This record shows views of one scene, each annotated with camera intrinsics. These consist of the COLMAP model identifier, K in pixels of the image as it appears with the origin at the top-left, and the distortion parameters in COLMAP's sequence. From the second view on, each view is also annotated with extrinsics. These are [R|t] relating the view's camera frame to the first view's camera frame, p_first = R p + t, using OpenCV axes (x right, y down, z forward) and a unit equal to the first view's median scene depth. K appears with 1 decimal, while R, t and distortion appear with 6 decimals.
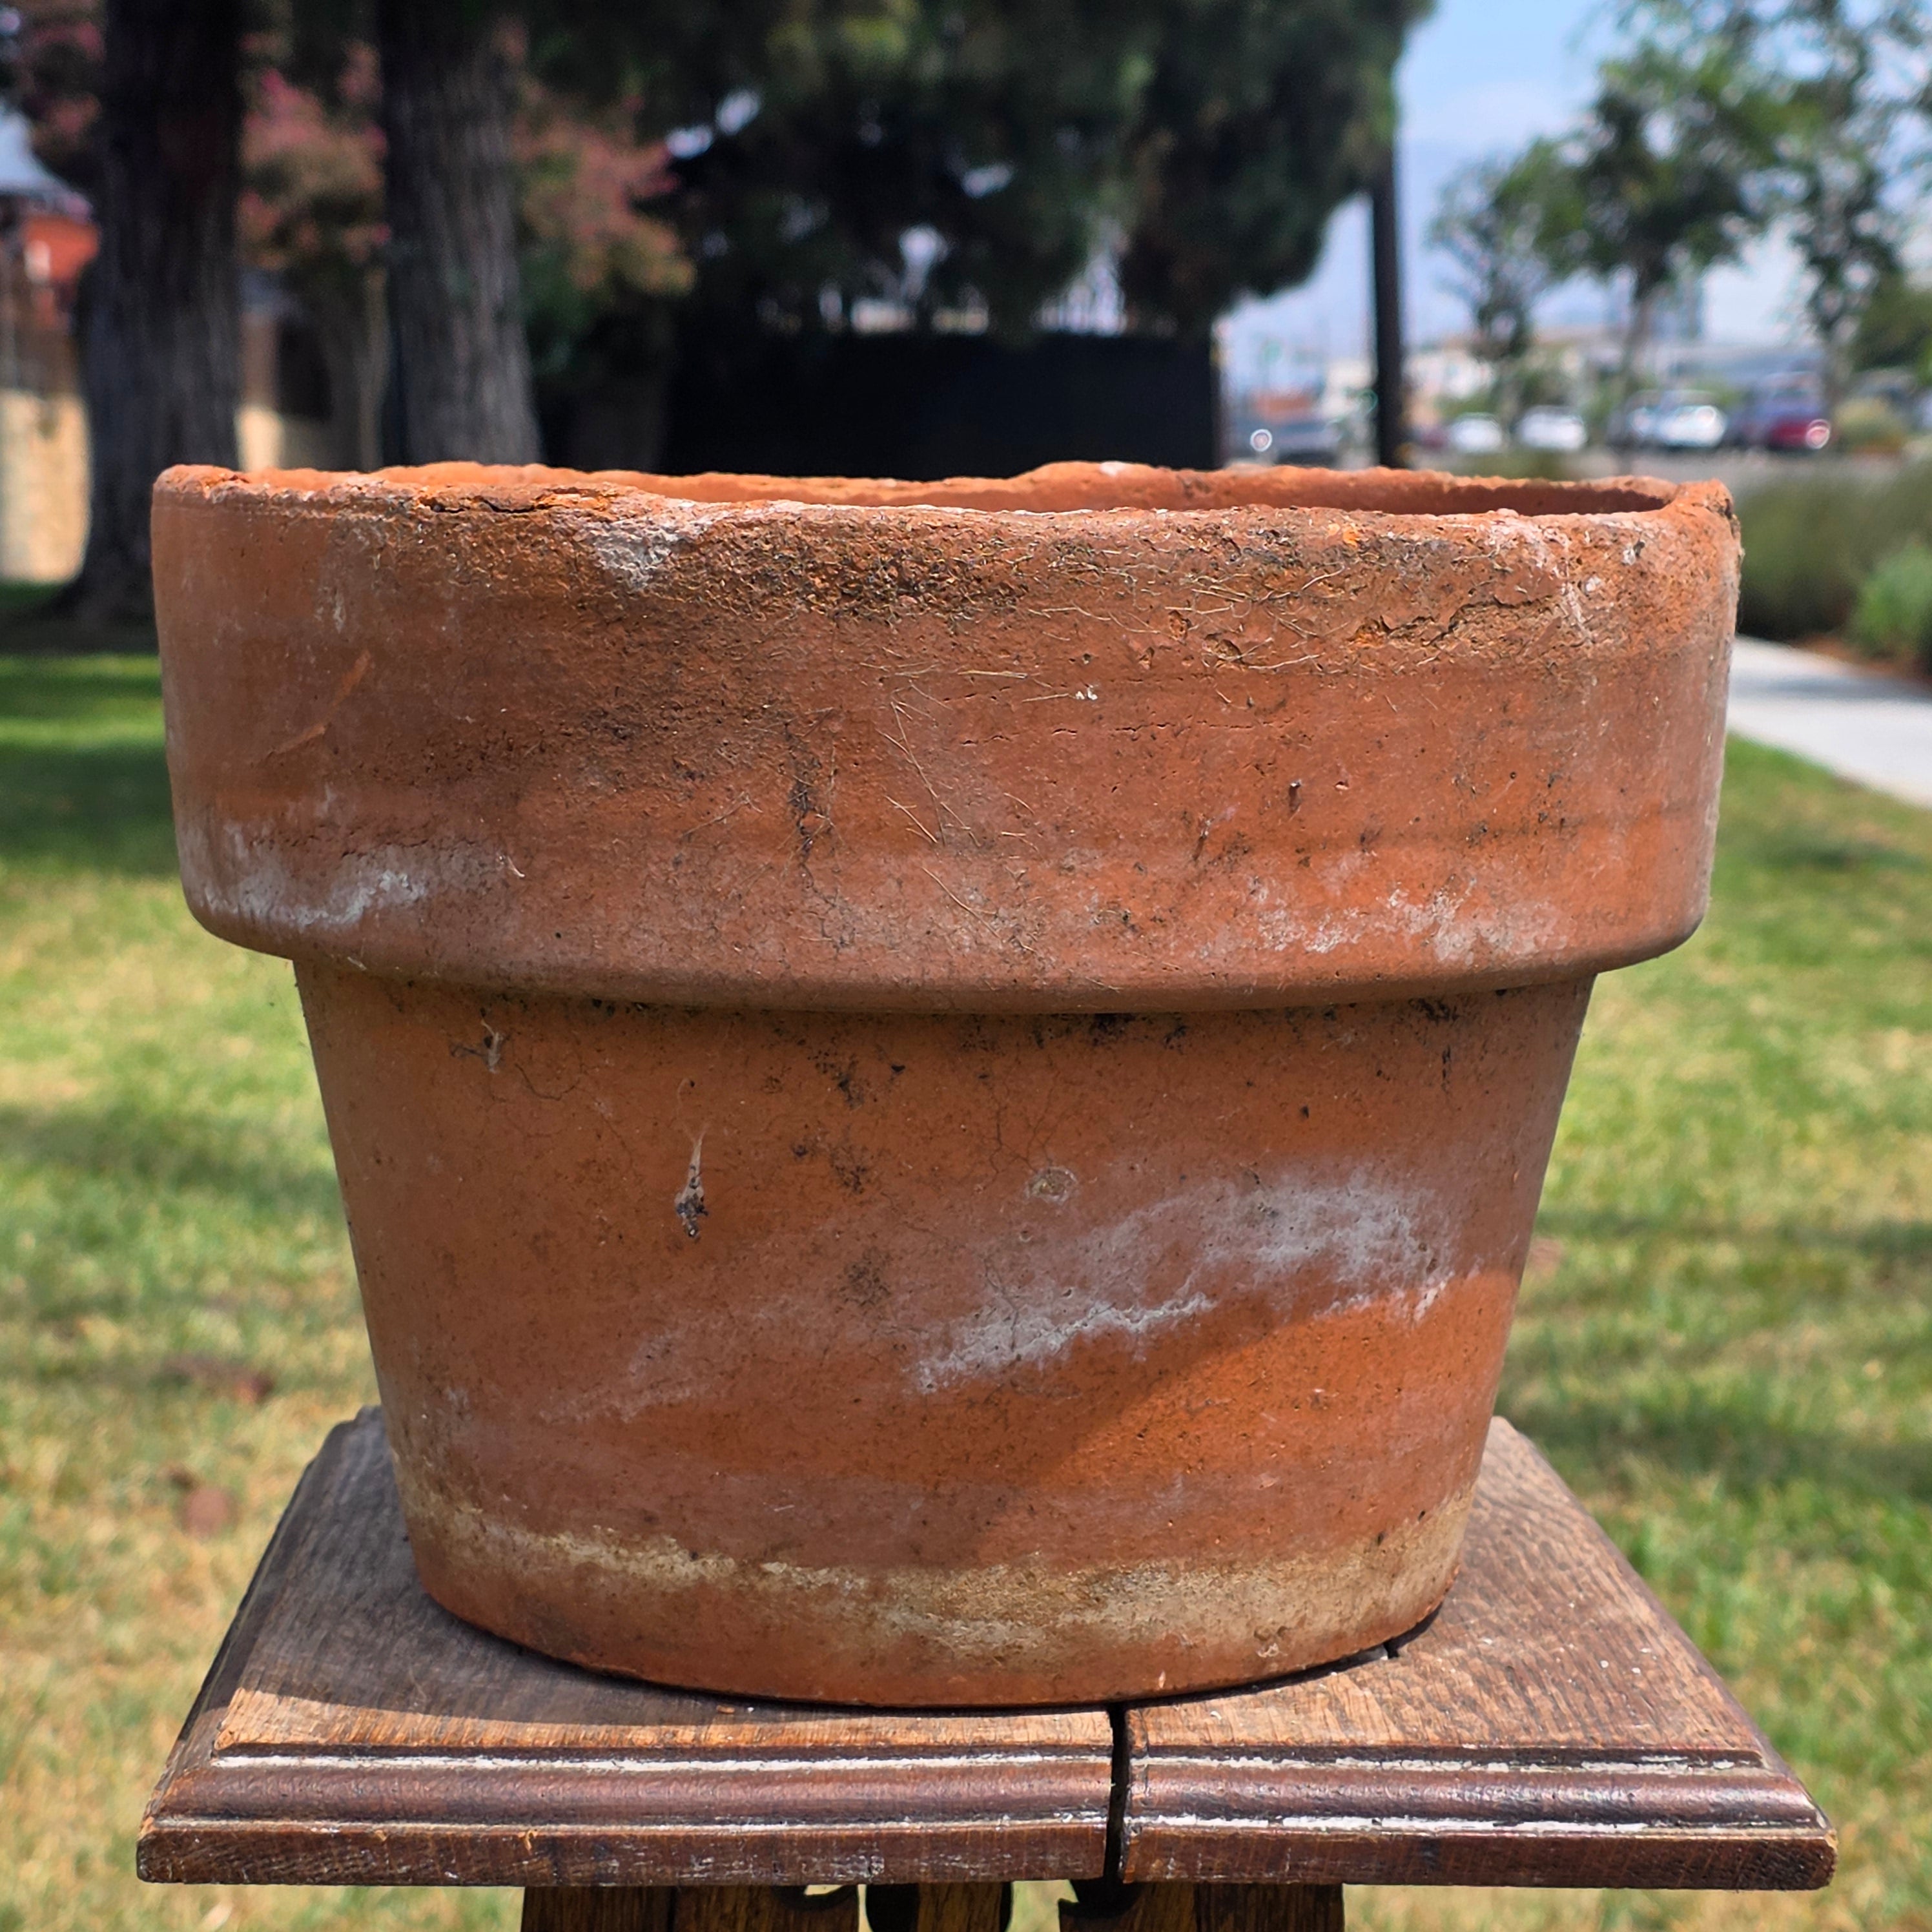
lens RADIAL K [[5827.2, 0, 981.8], [0, 5827.2, 942.6], [0, 0, 1]] dist [0.320142, -1.787615]
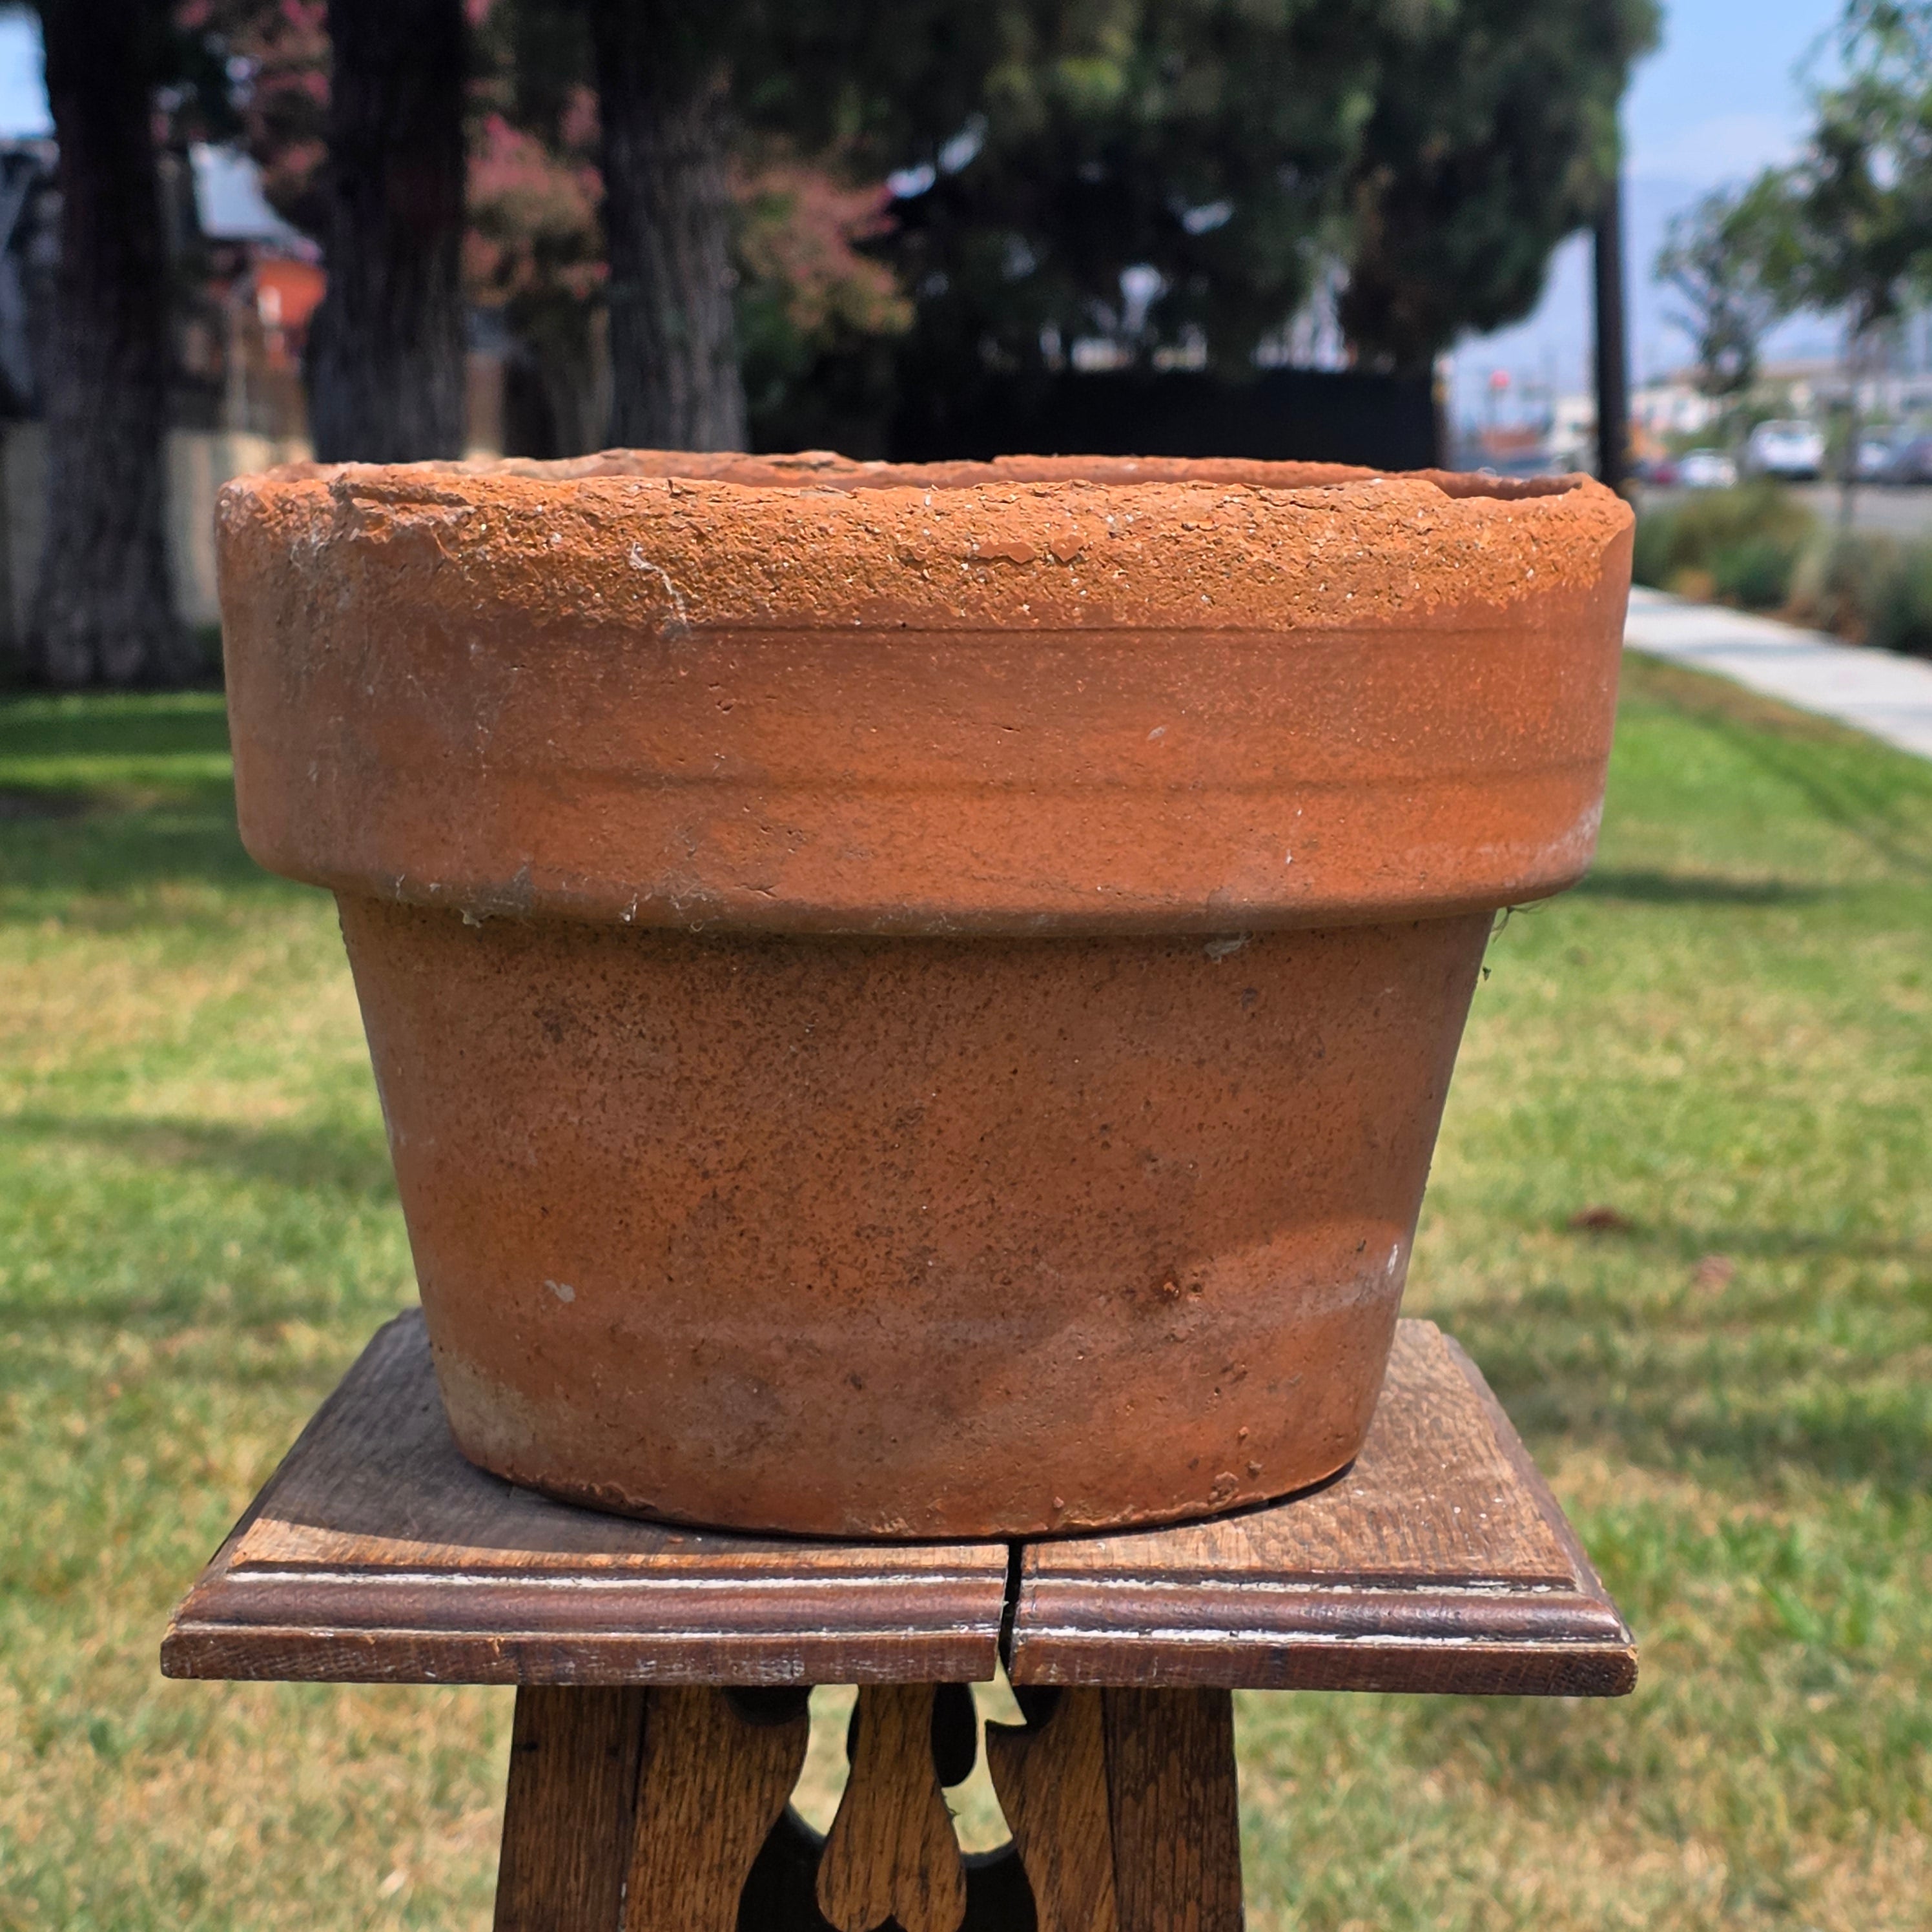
lens RADIAL K [[6016.6, 0, 966.6], [0, 6016.6, 1016.6], [0, 0, 1]] dist [0.396057, -2.720640]
pose [[0.998508, 0.000459, -0.054595, 0.078438], [-0.000417, 1.000000, 0.000779, 0.027562], [0.054595, -0.000755, 0.998508, -0.180993]]
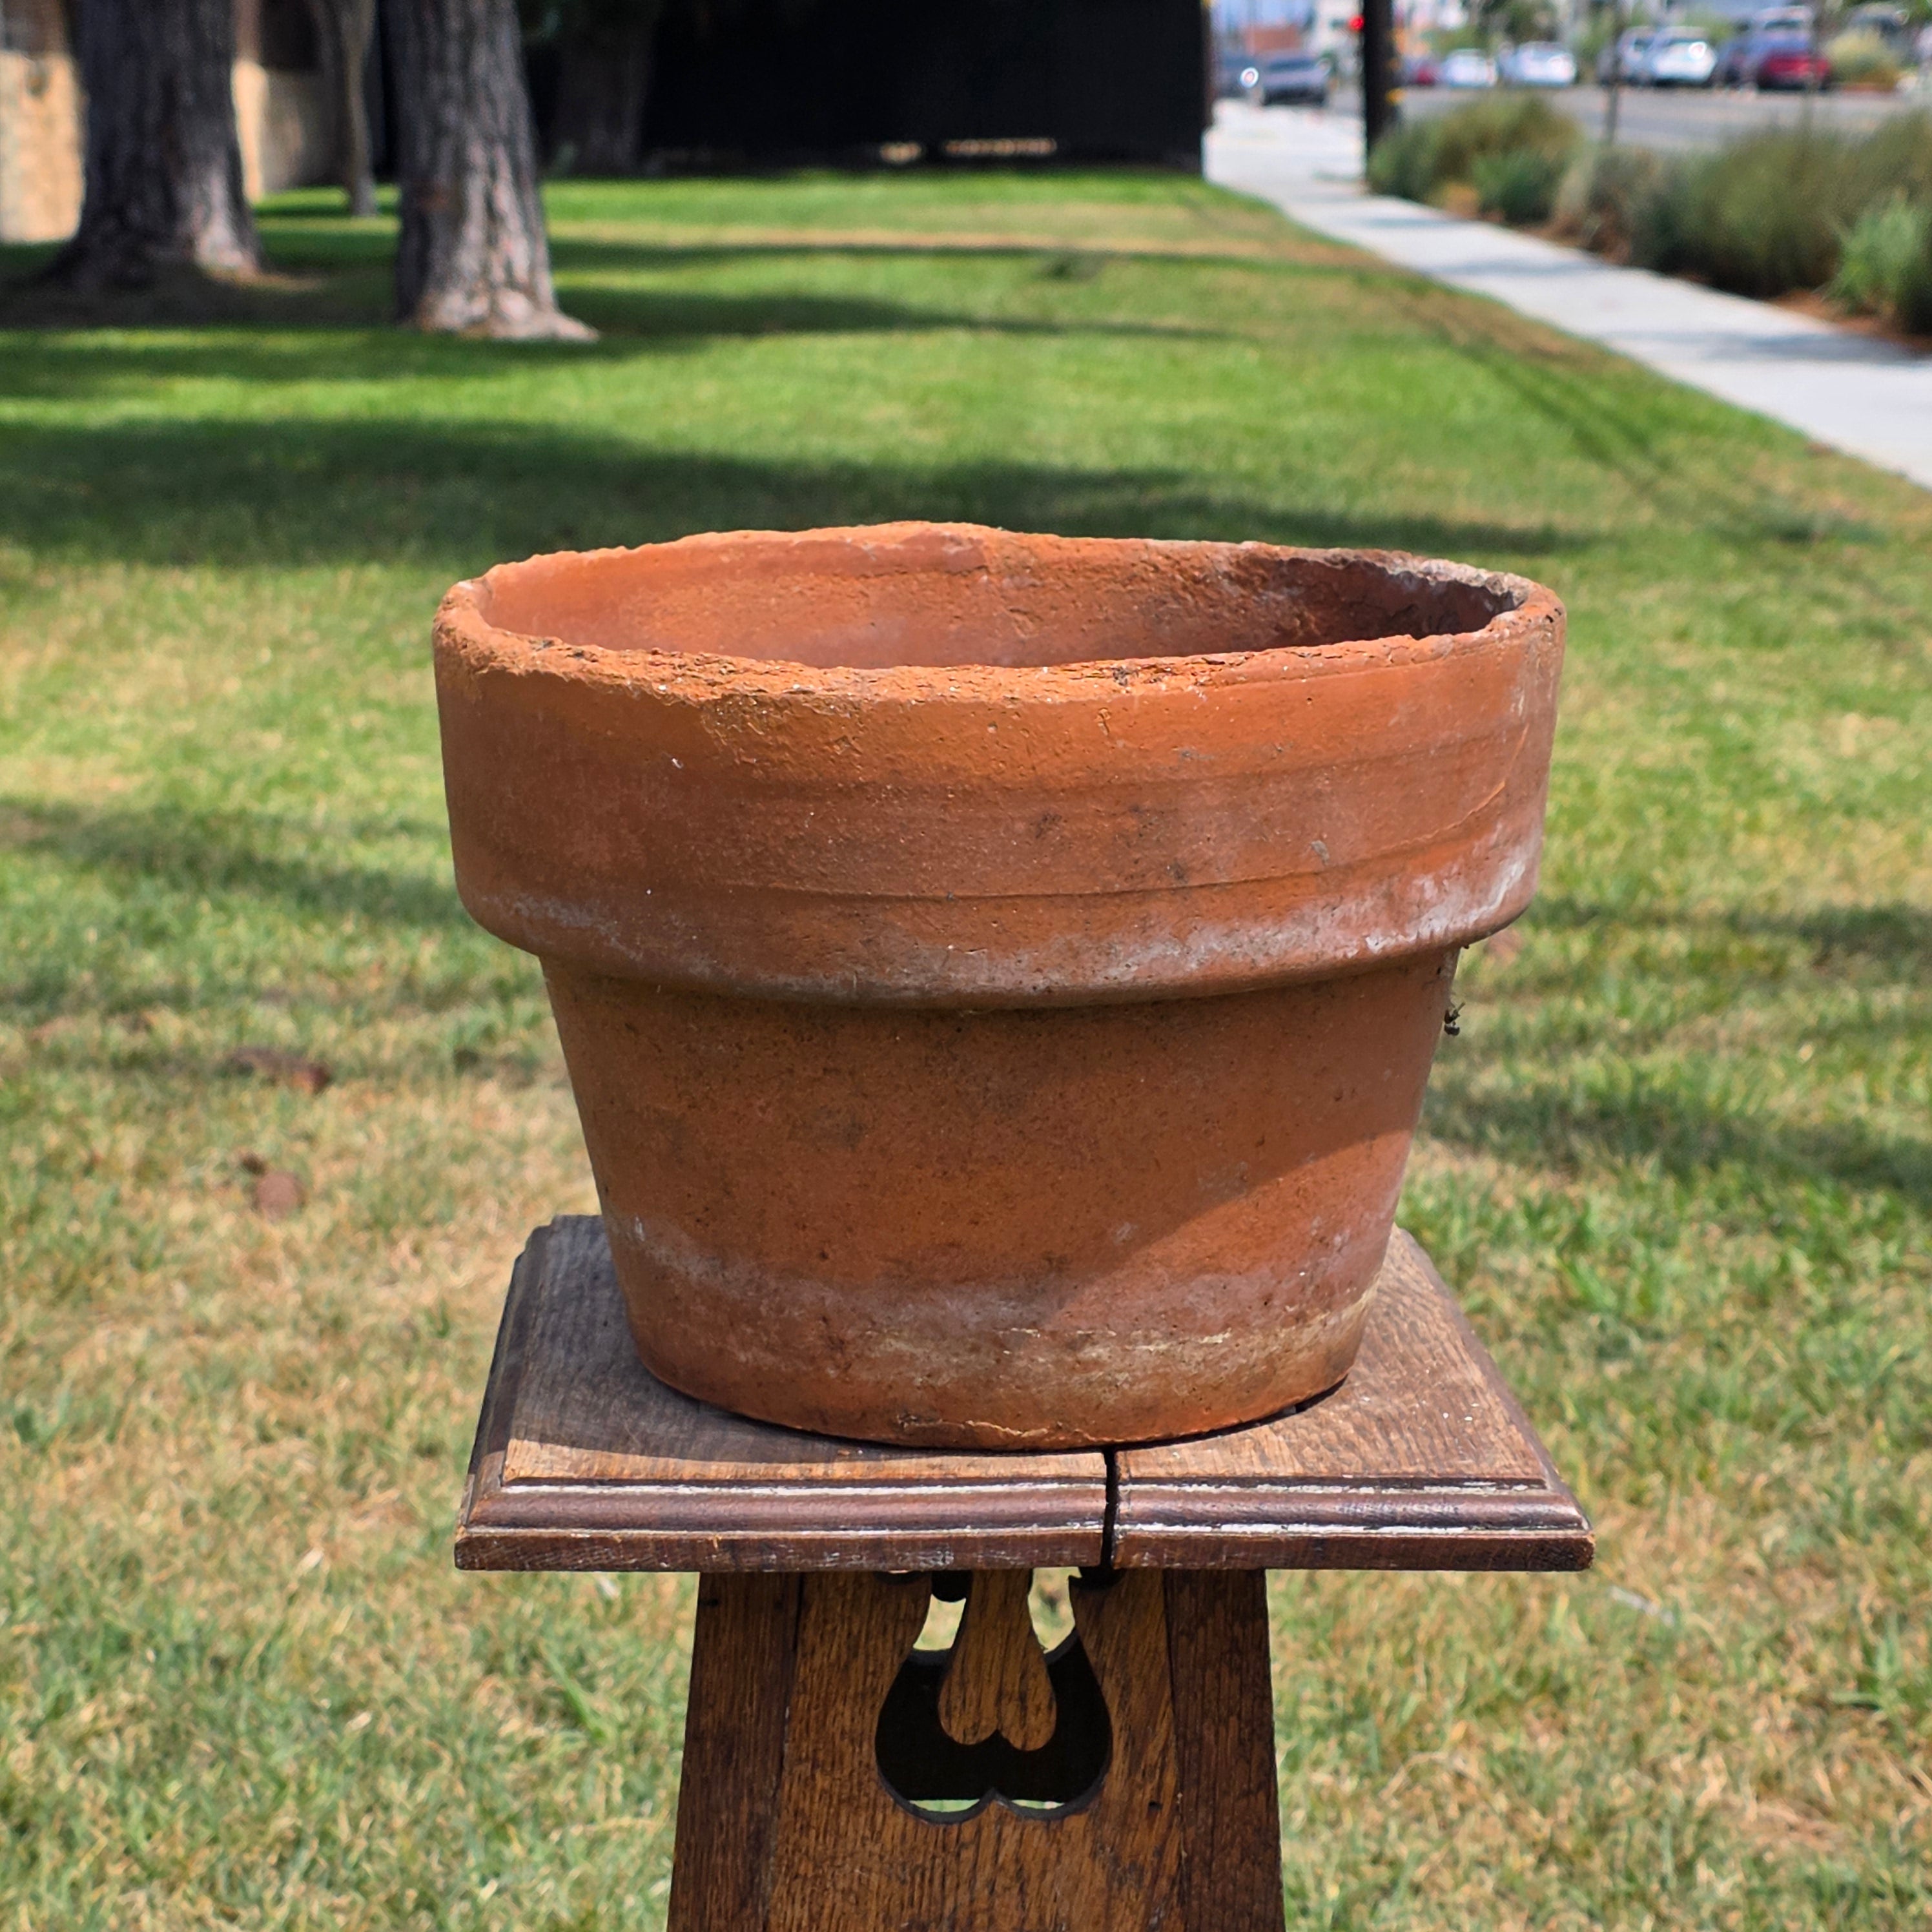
lens RADIAL K [[6505.3, 0, 929.0], [0, 6505.3, 1003.9], [0, 0, 1]] dist [0.474998, -1.795411]
pose [[0.999986, -0.003852, -0.003555, -0.016102], [0.004138, 0.996421, 0.084427, -0.120568], [0.003217, -0.084440, 0.996423, -0.628100]]
